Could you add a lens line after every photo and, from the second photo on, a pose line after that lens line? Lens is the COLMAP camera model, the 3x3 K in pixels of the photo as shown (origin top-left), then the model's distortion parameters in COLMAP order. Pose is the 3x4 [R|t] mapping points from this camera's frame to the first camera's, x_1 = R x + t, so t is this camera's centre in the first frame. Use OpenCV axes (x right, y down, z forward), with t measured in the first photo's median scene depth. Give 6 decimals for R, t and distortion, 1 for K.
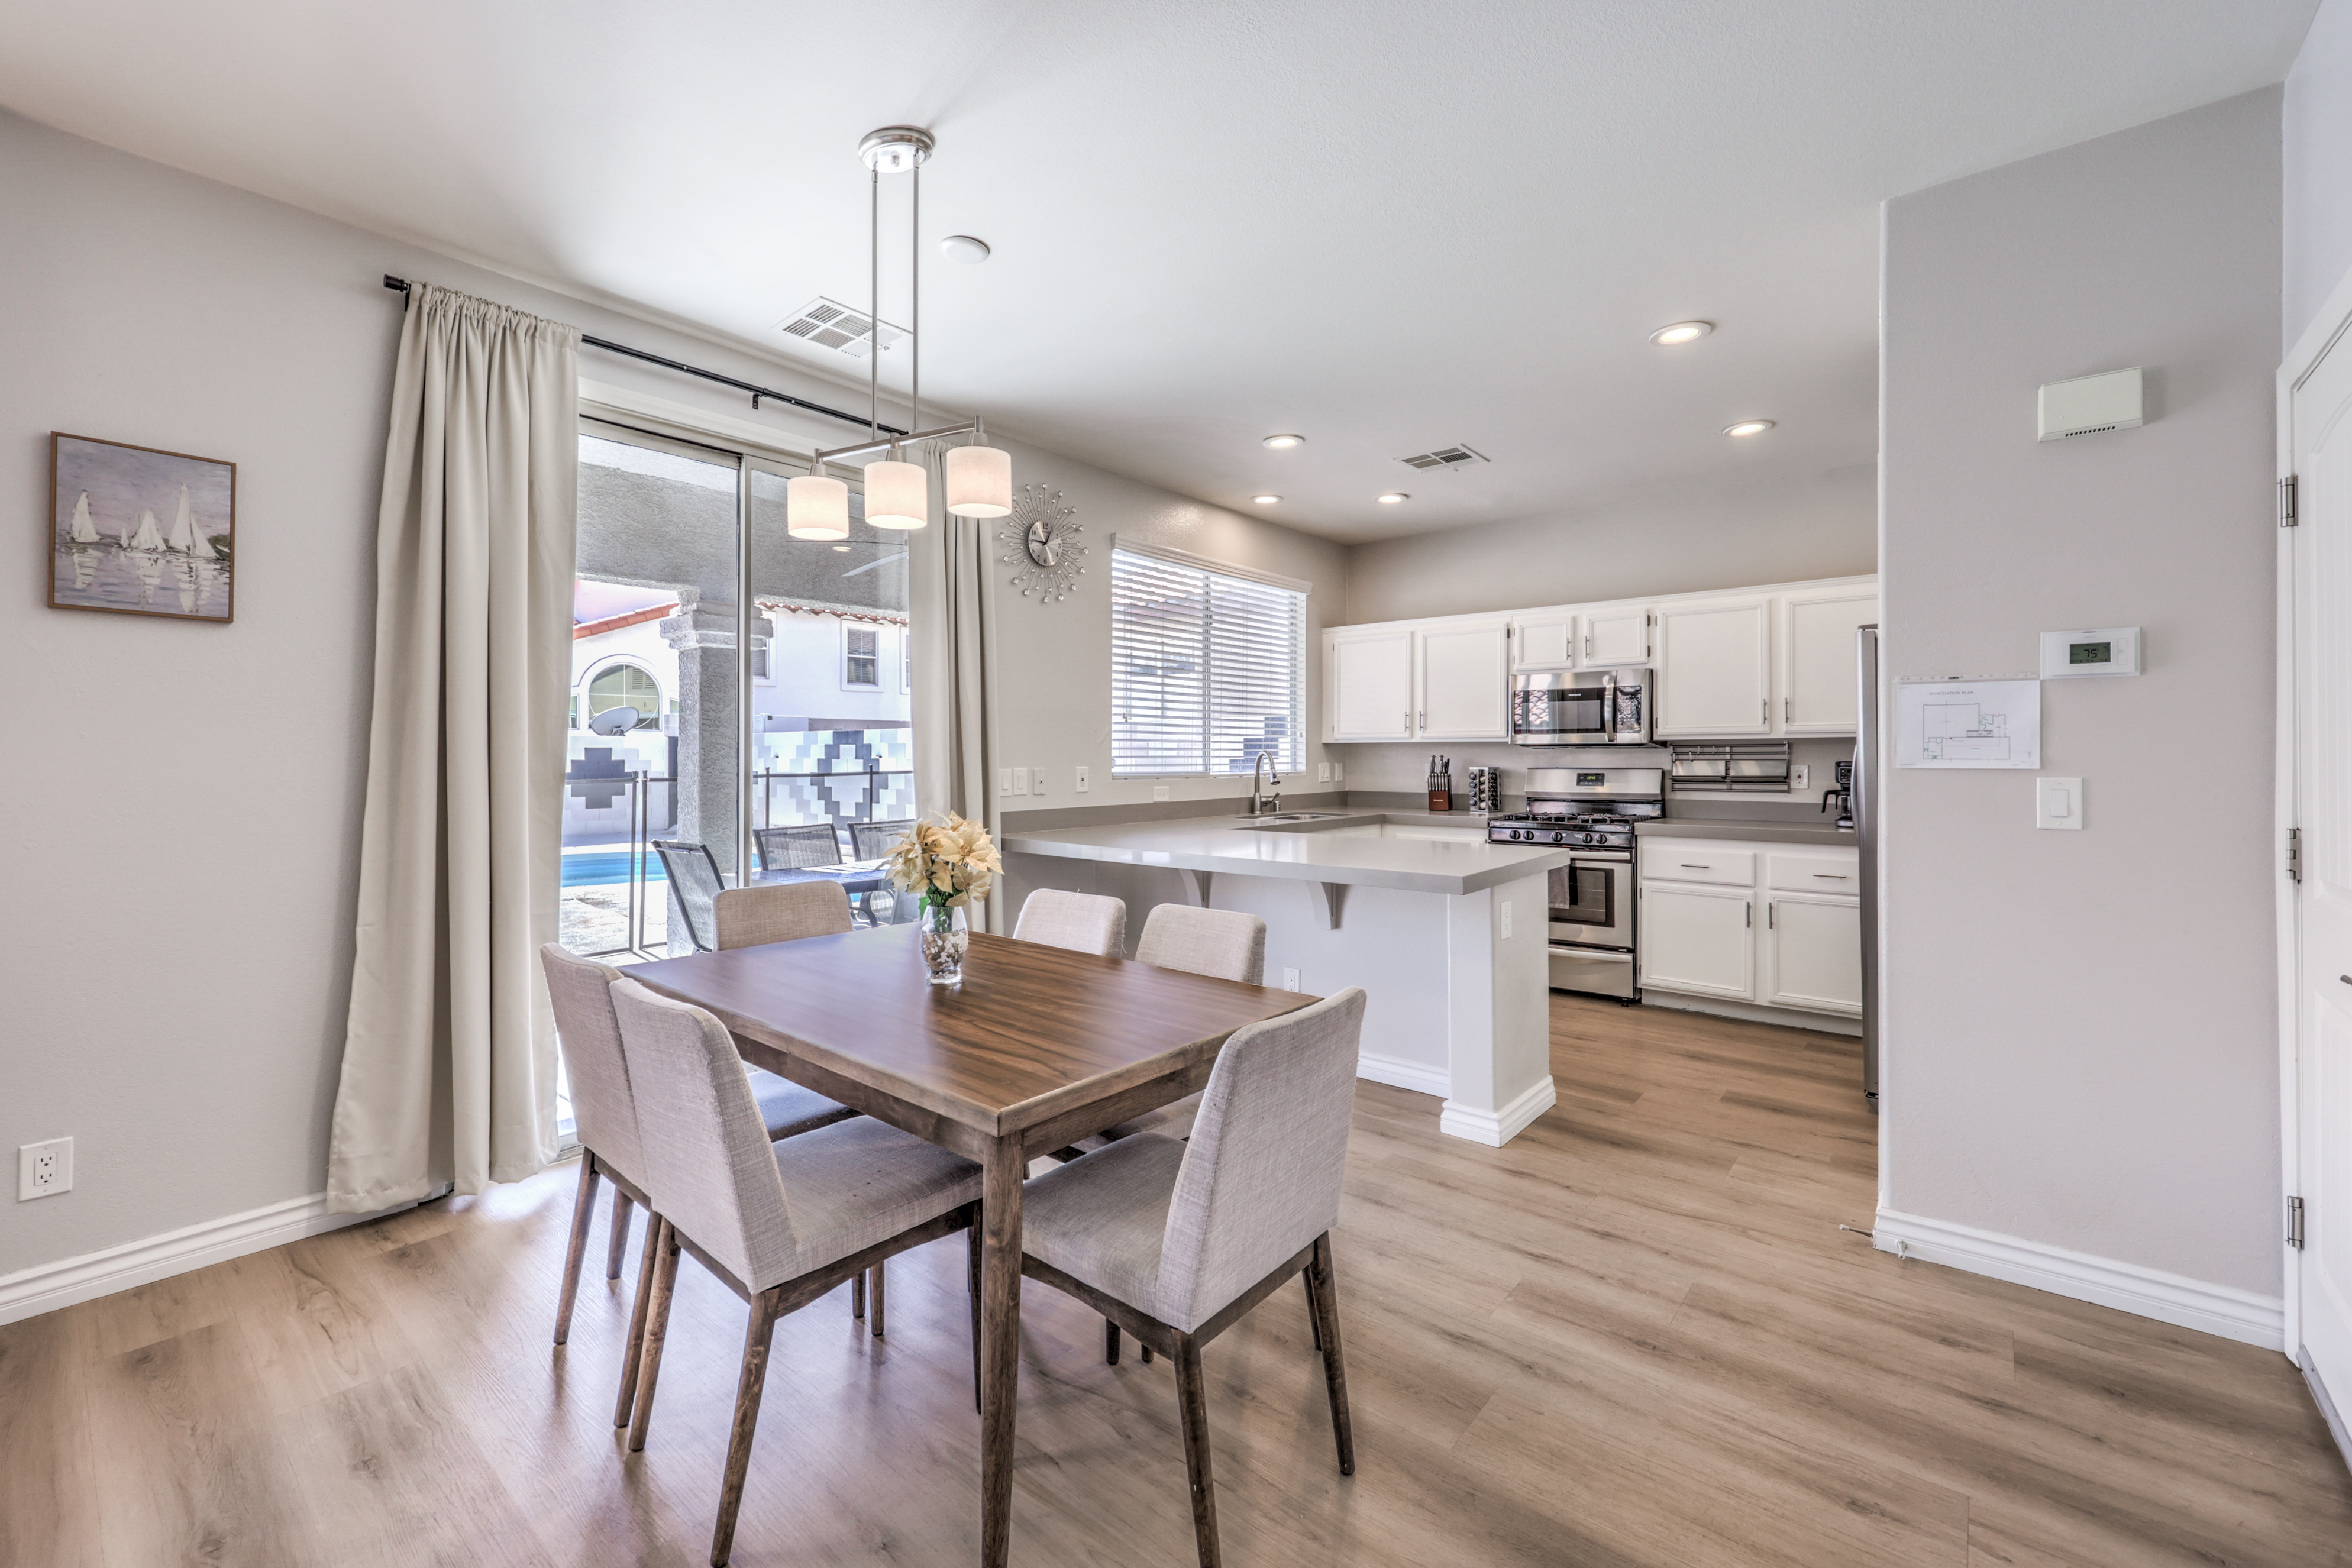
lens RADIAL K [[976.7, 0, 1190.1], [0, 976.7, 754.3], [0, 0, 1]] dist [-0.001110, 0.000261]
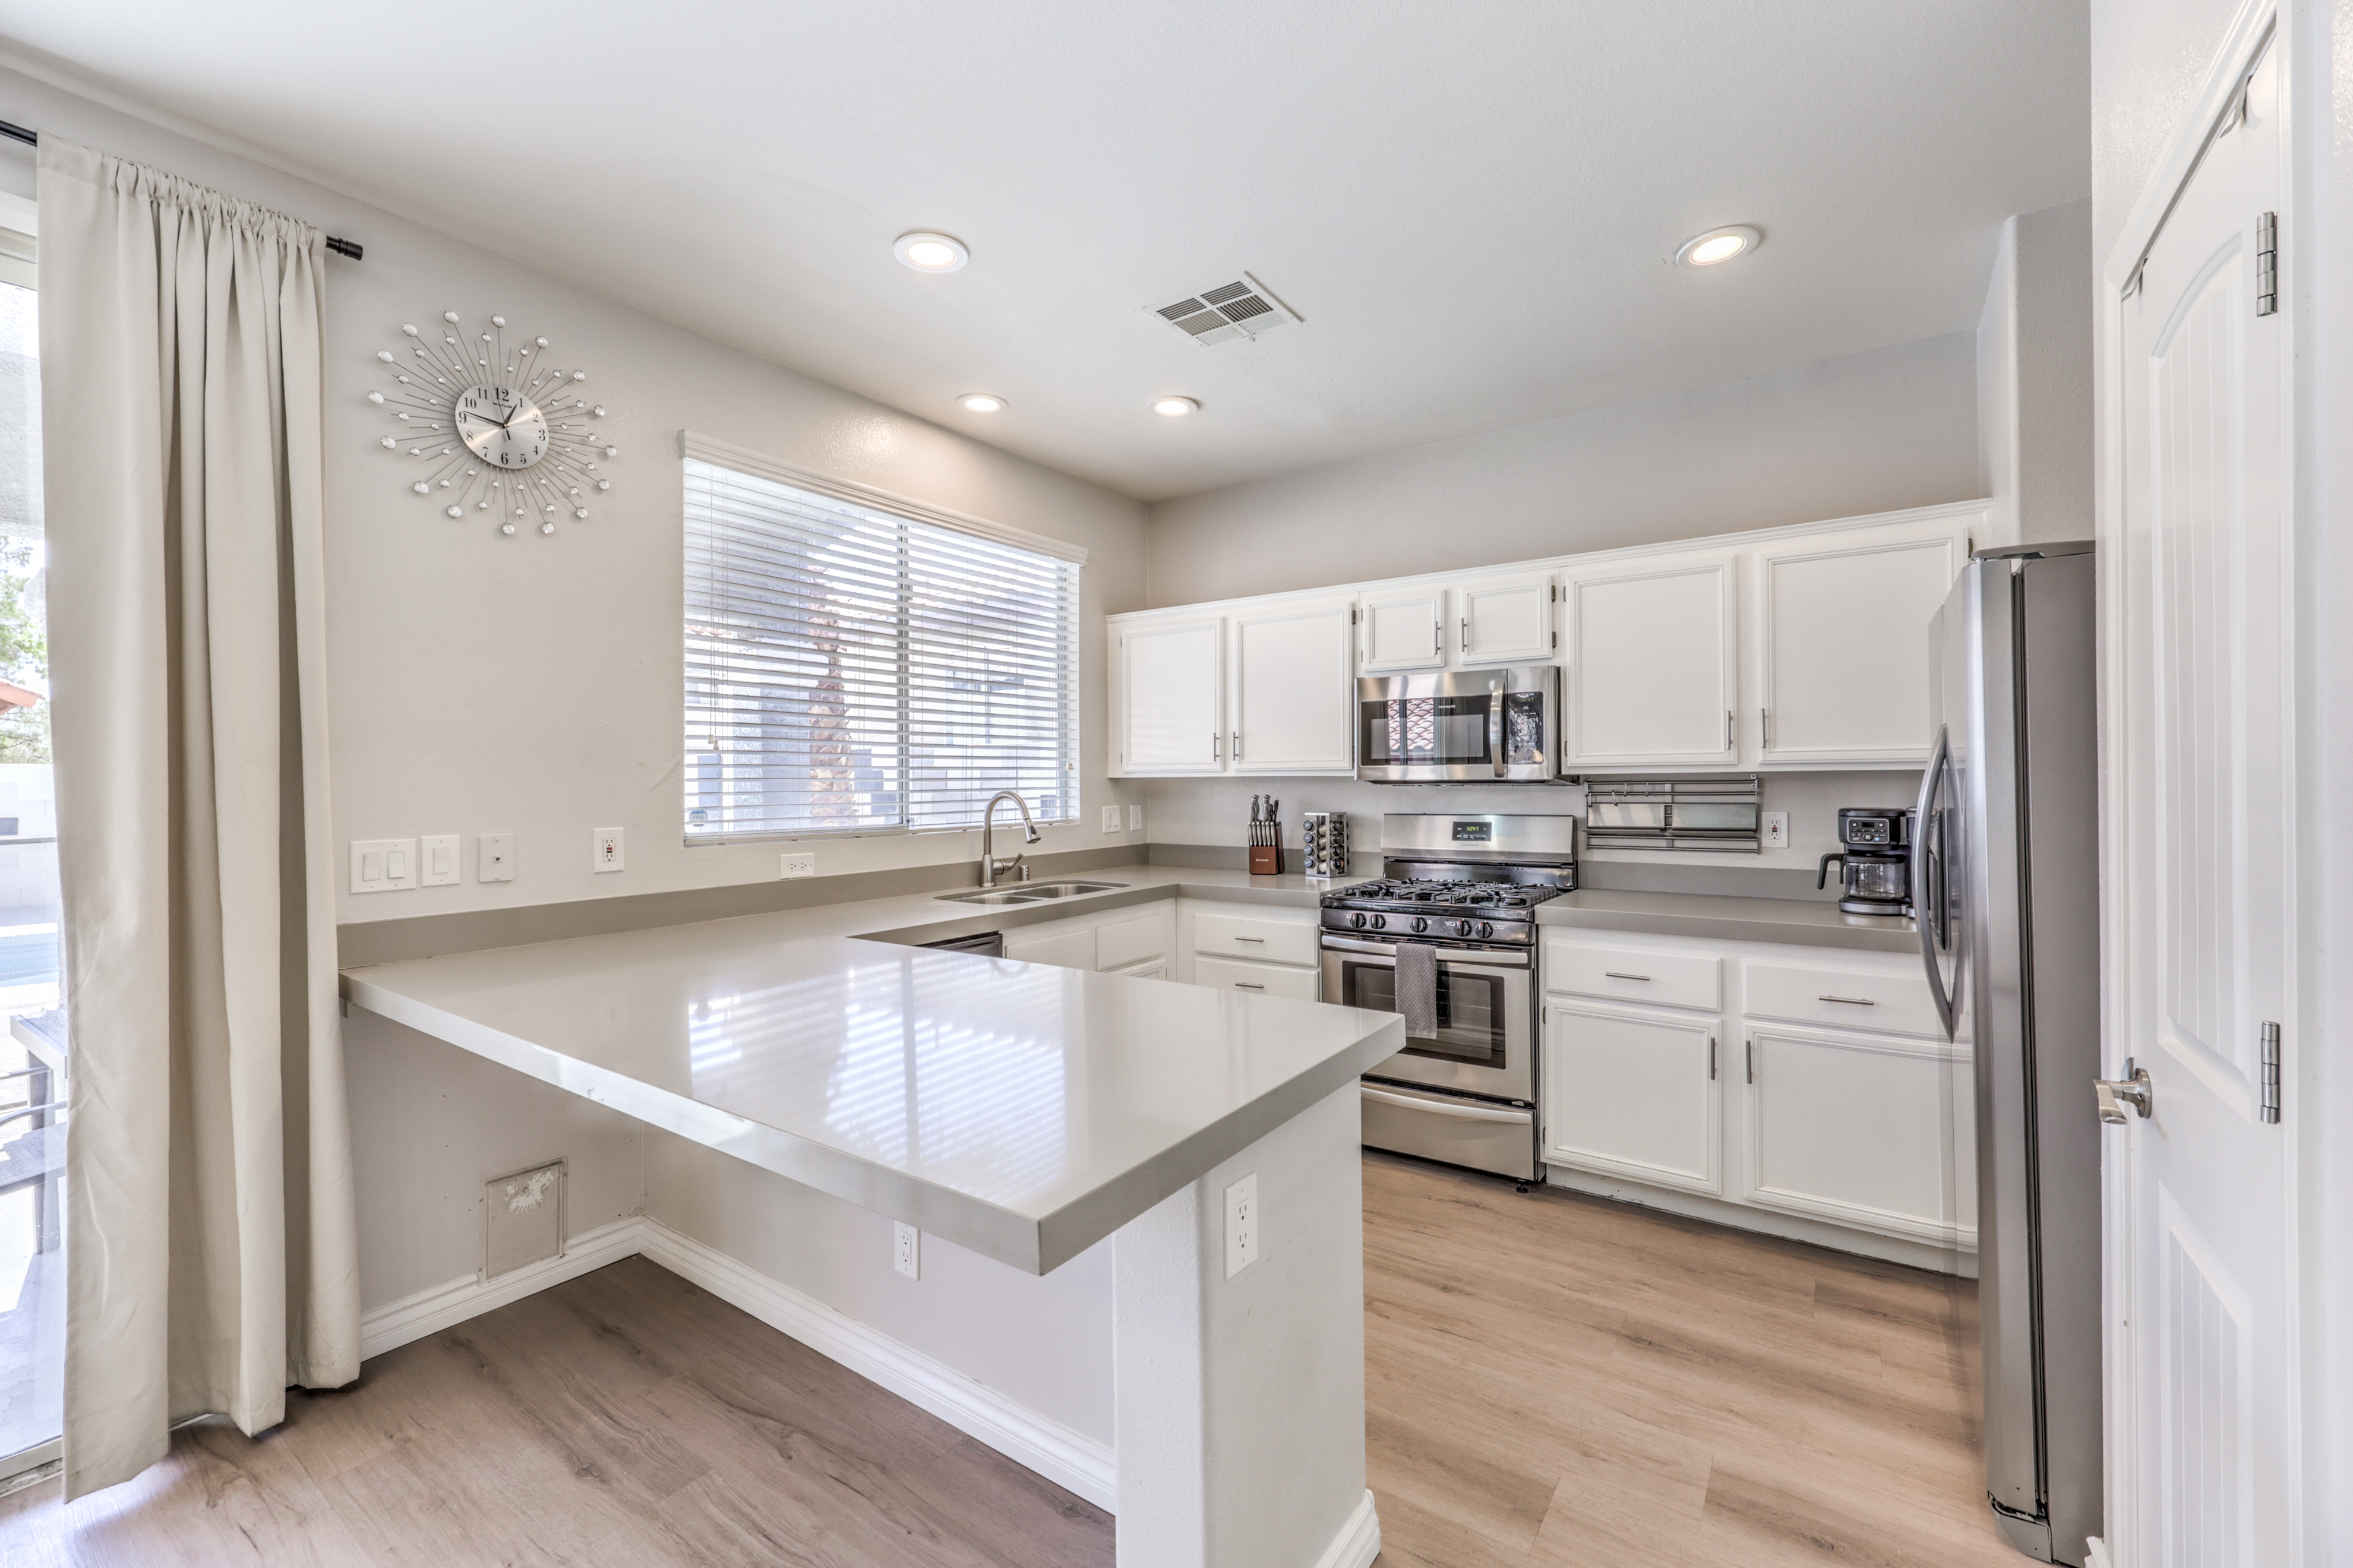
lens RADIAL K [[973.8, 0, 1192.7], [0, 973.8, 778.5], [0, 0, 1]] dist [-0.000314, 0.000010]
pose [[0.995817, -0.005663, 0.091196, 0.166040], [0.005545, 0.999983, 0.001554, -0.014261], [-0.091203, -0.001042, 0.995832, 0.366686]]
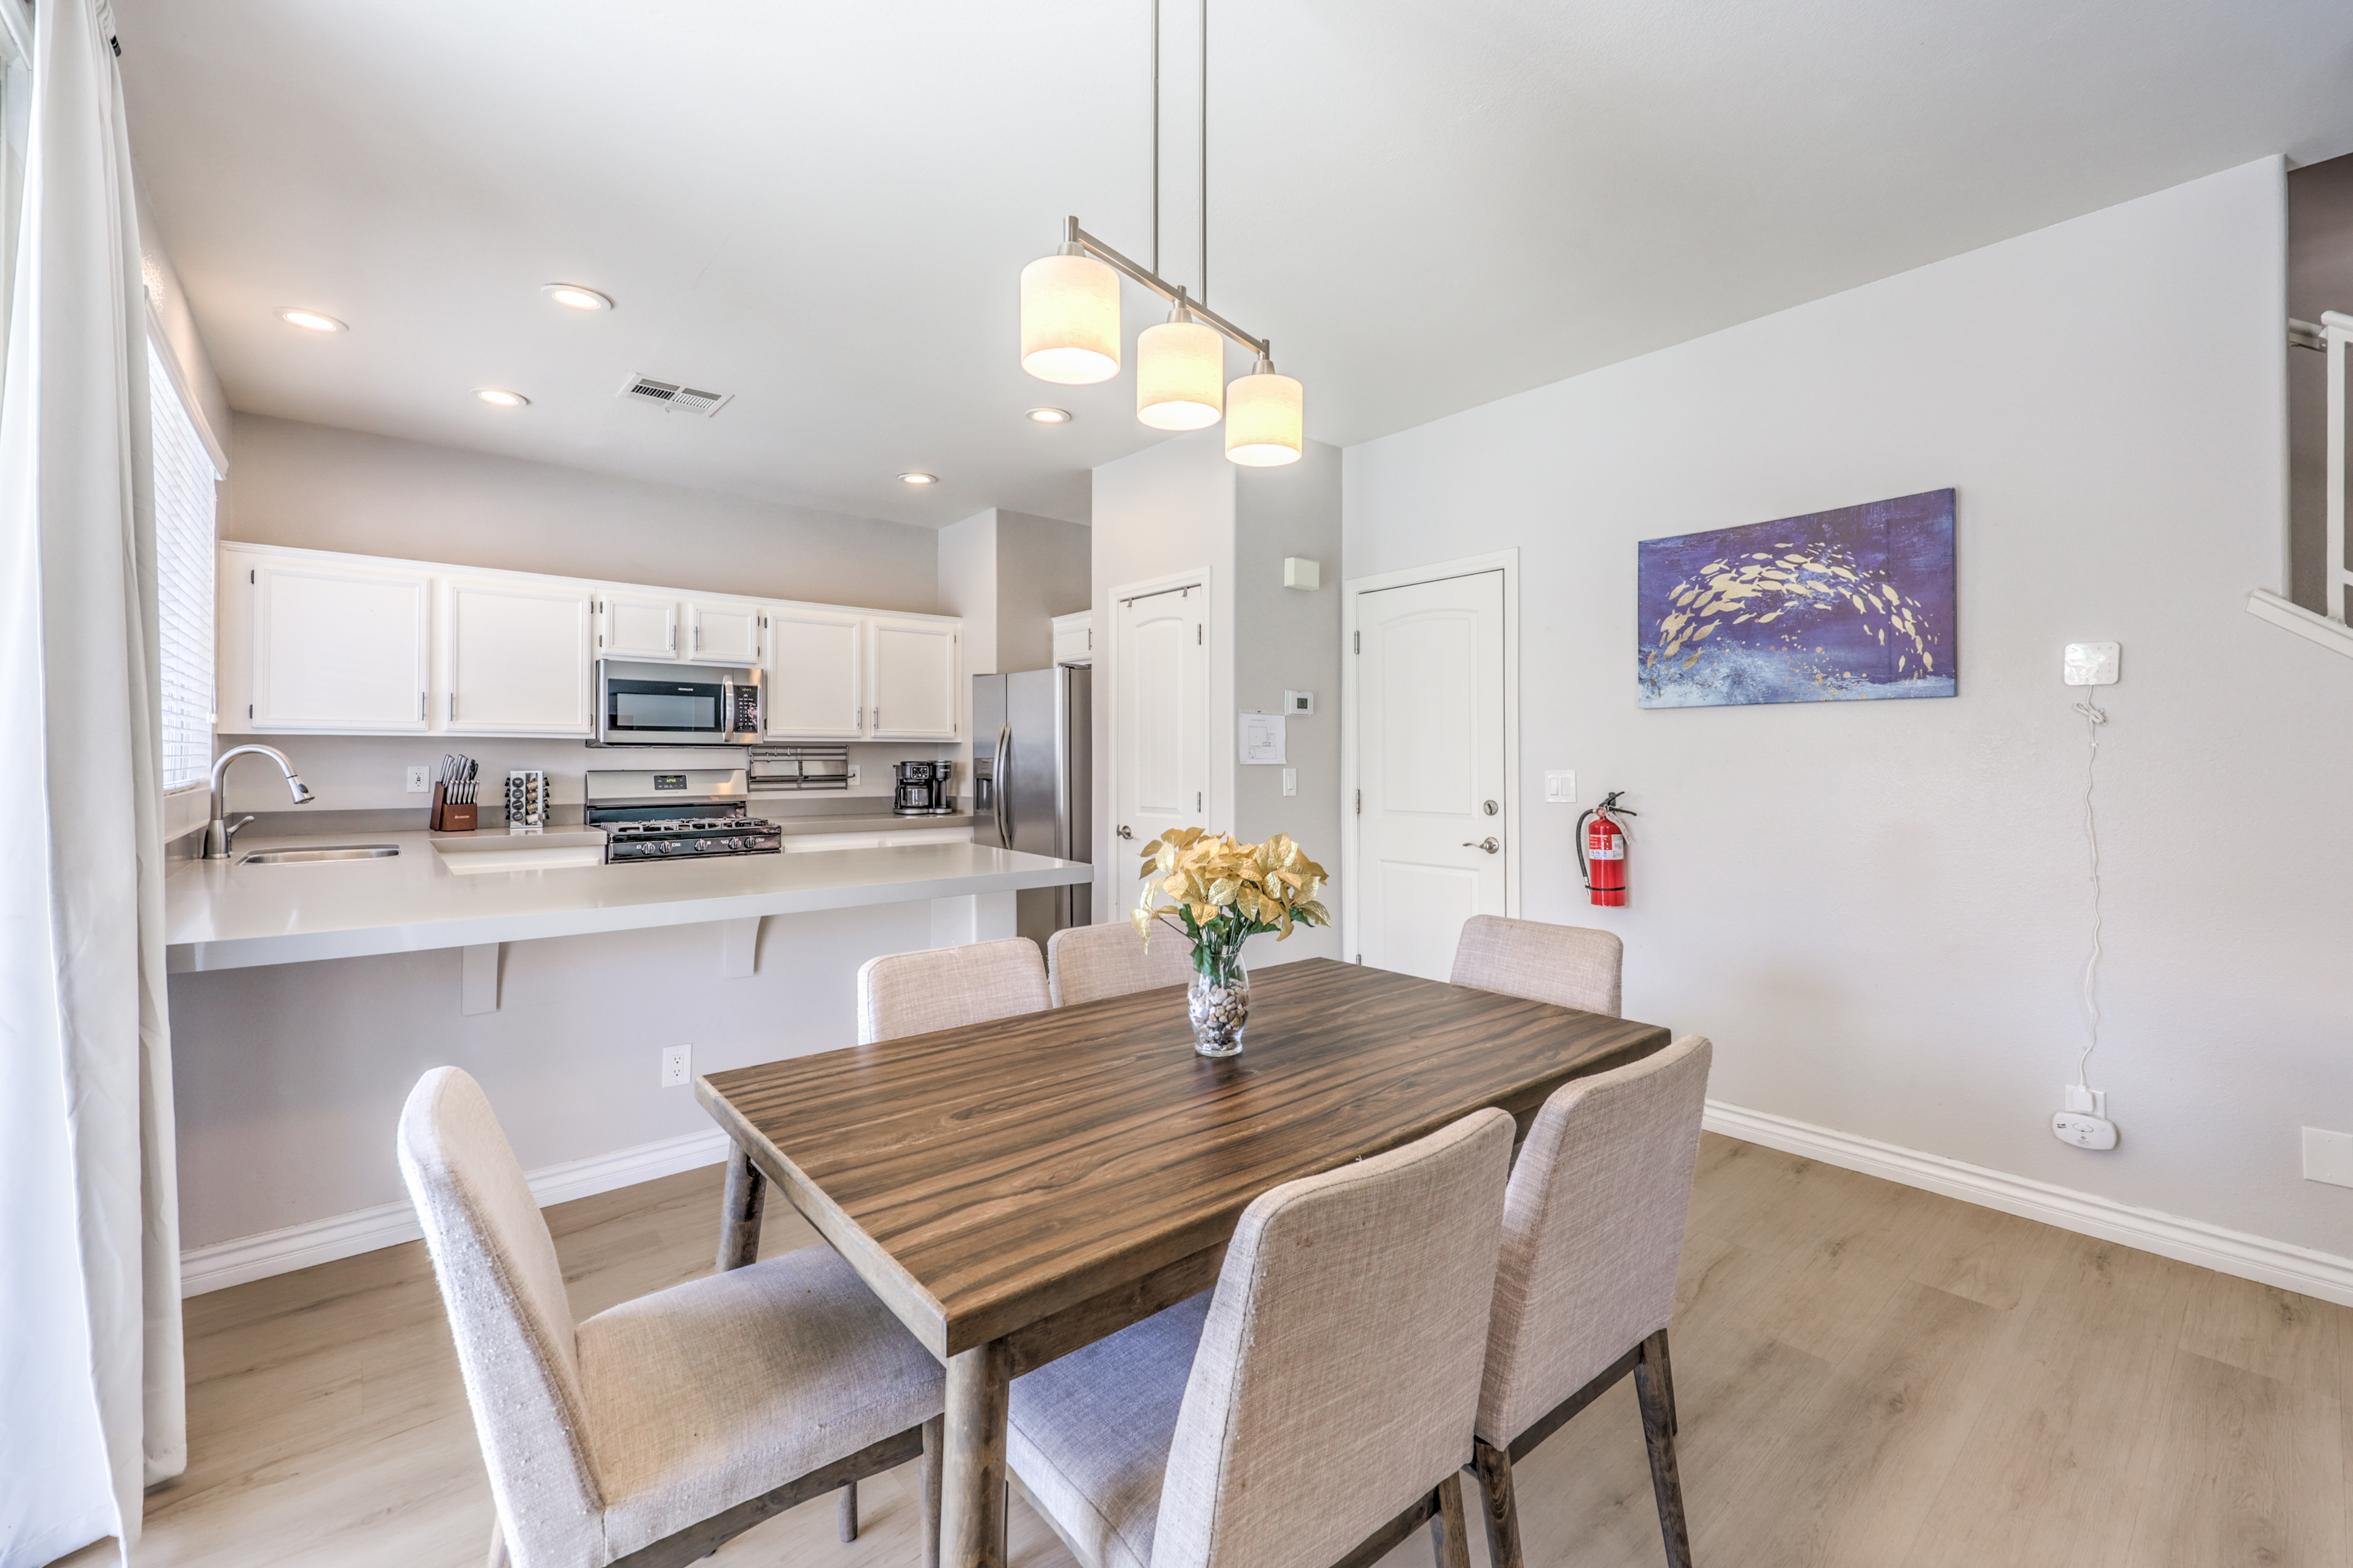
lens RADIAL K [[970.2, 0, 1177.1], [0, 970.2, 759.3], [0, 0, 1]] dist [0.000140, 0.000005]
pose [[0.179373, 0.001092, 0.983781, -0.429252], [-0.004553, 0.999990, -0.000279, 0.002727], [-0.983771, -0.004429, 0.179376, 0.400420]]
